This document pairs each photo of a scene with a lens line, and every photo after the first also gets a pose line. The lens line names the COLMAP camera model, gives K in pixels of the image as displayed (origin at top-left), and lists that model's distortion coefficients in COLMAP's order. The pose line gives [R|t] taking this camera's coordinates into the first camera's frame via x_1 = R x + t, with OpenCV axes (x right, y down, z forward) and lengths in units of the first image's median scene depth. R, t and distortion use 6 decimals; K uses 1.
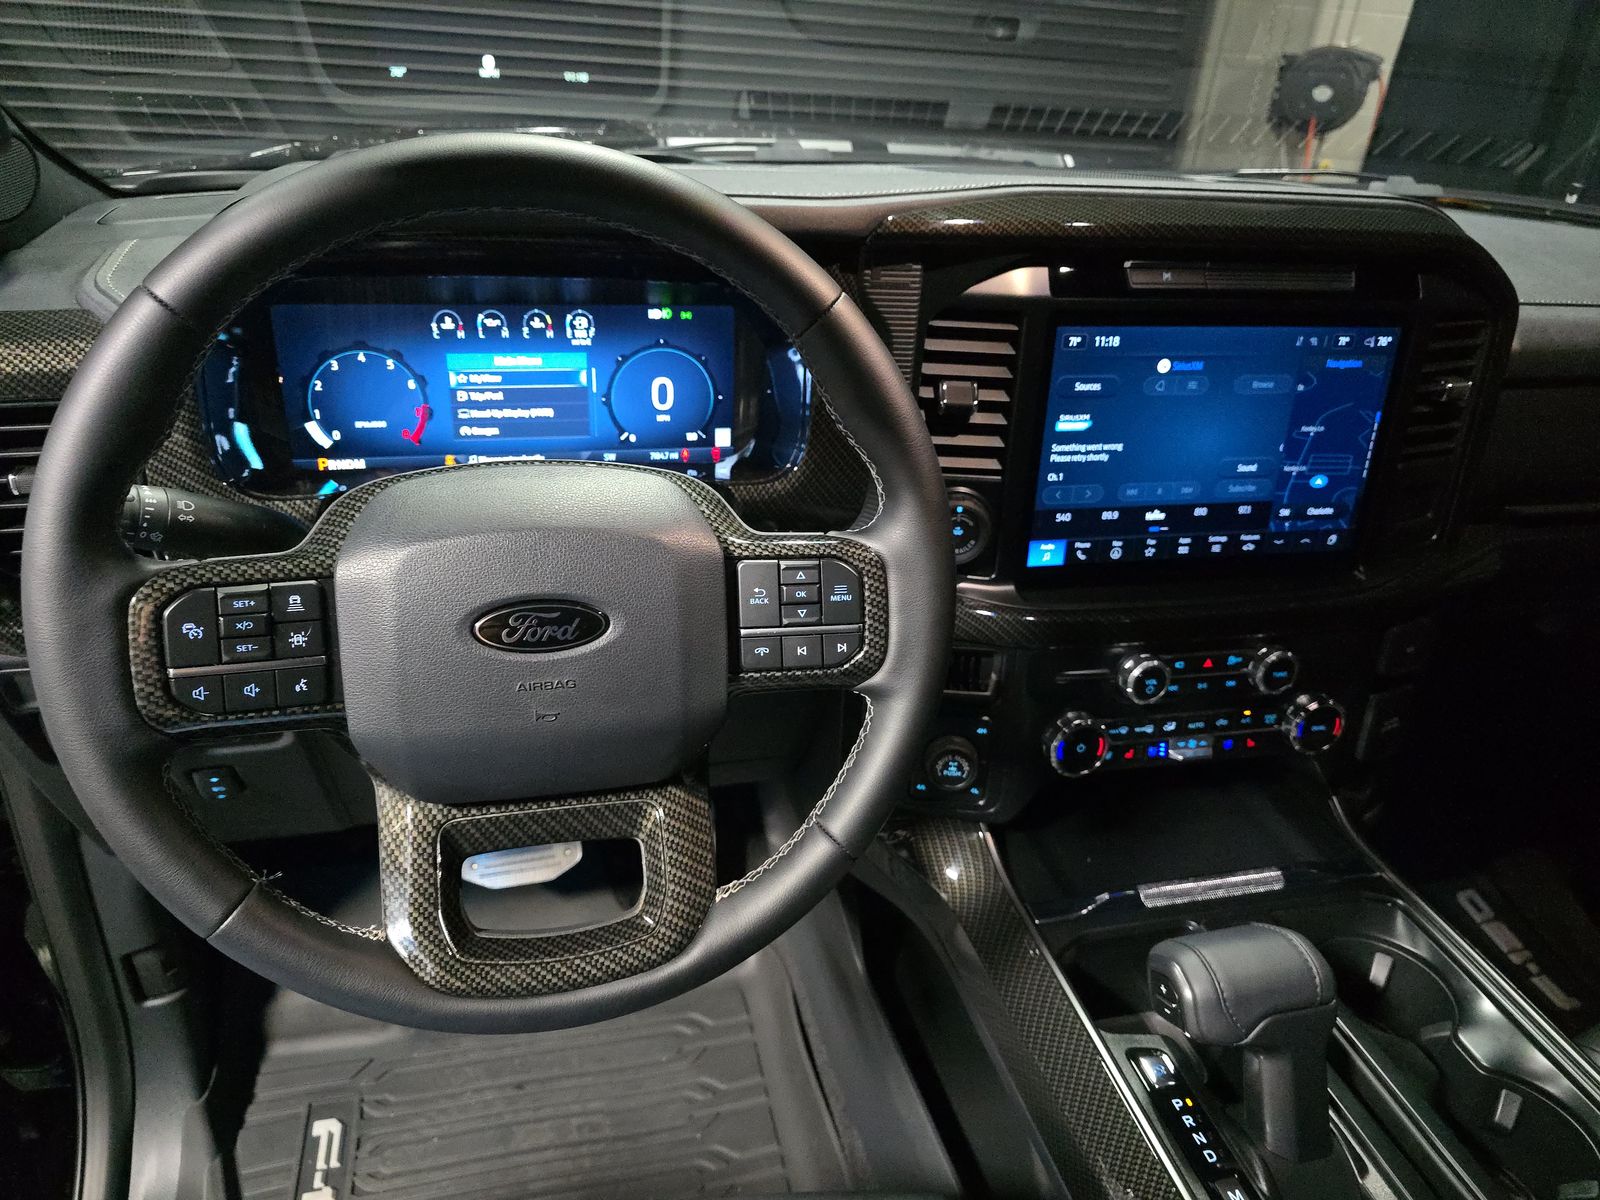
lens RADIAL K [[1095.2, 0, 797.4], [0, 1095.2, 599.7], [0, 0, 1]] dist [0.064229, -0.076268]
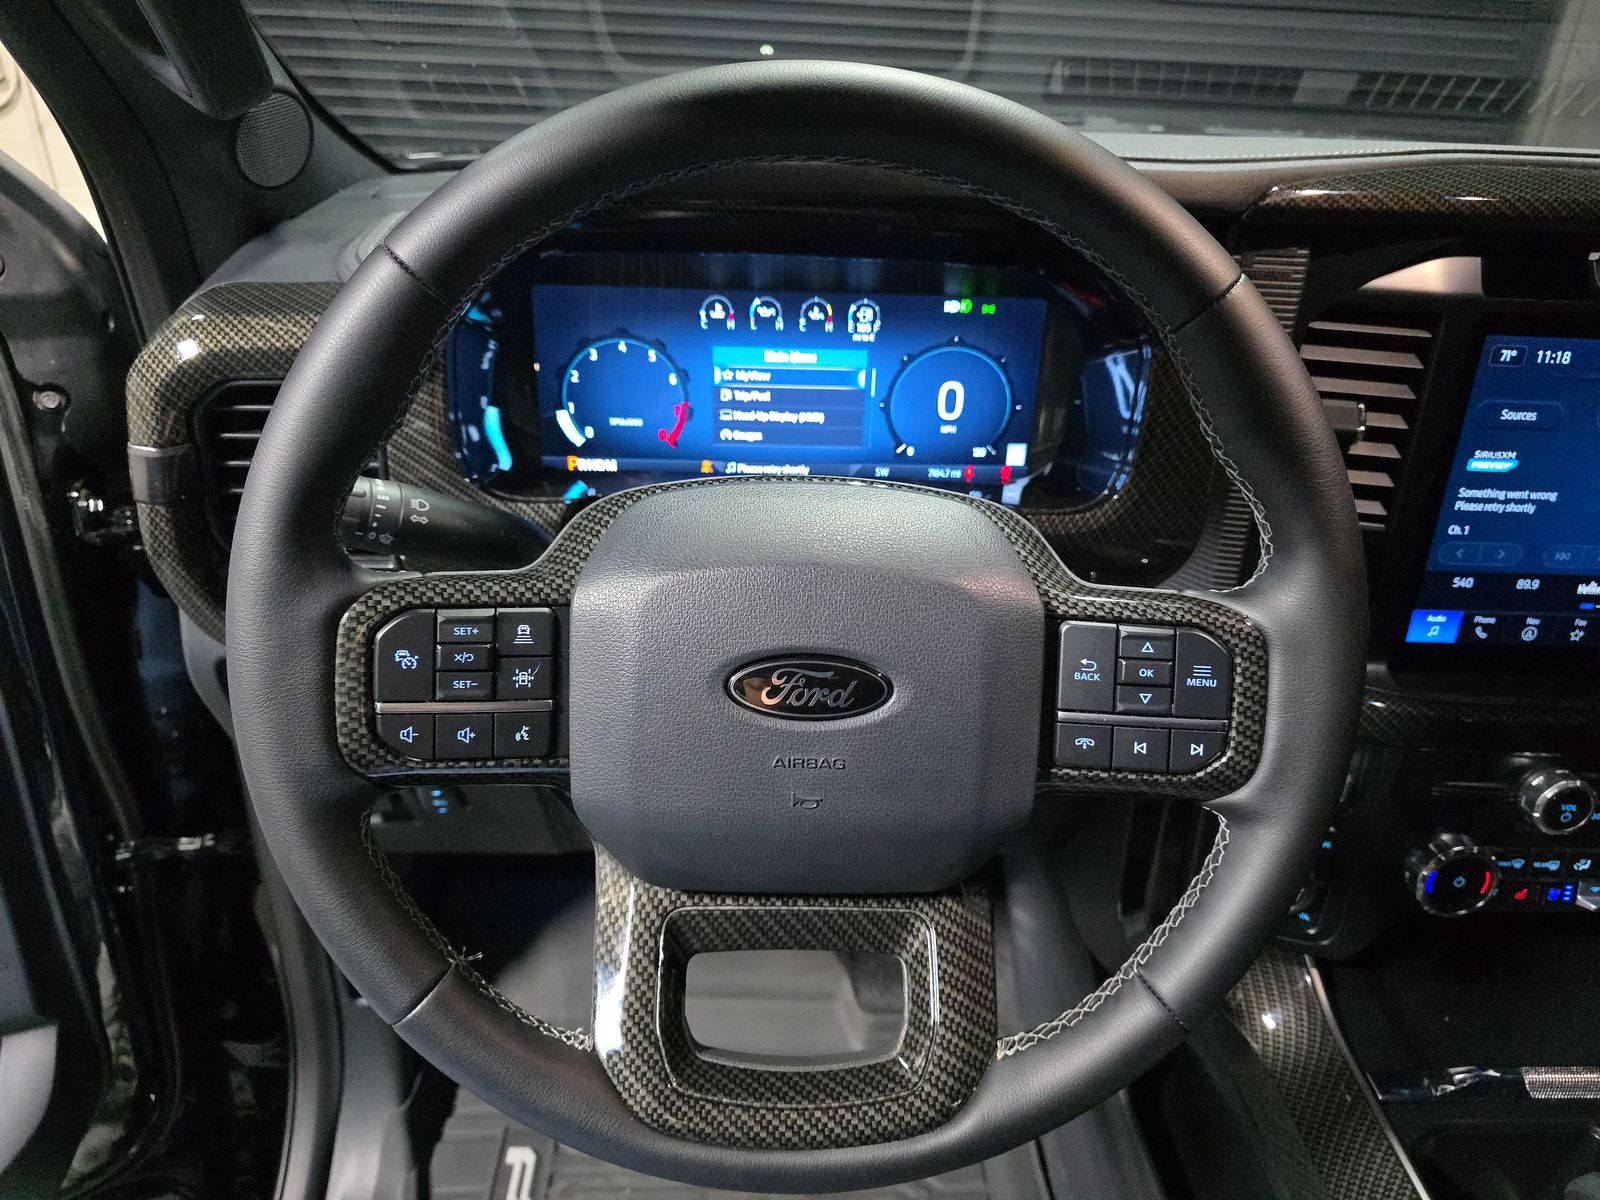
lens RADIAL K [[1095.2, 0, 797.4], [0, 1095.2, 599.7], [0, 0, 1]] dist [0.064229, -0.076268]
pose [[0.977004, 0.080026, -0.197635, -0.081512], [-0.081805, 0.996648, -0.000838, -0.033404], [0.196906, 0.016986, 0.980275, 0.203567]]
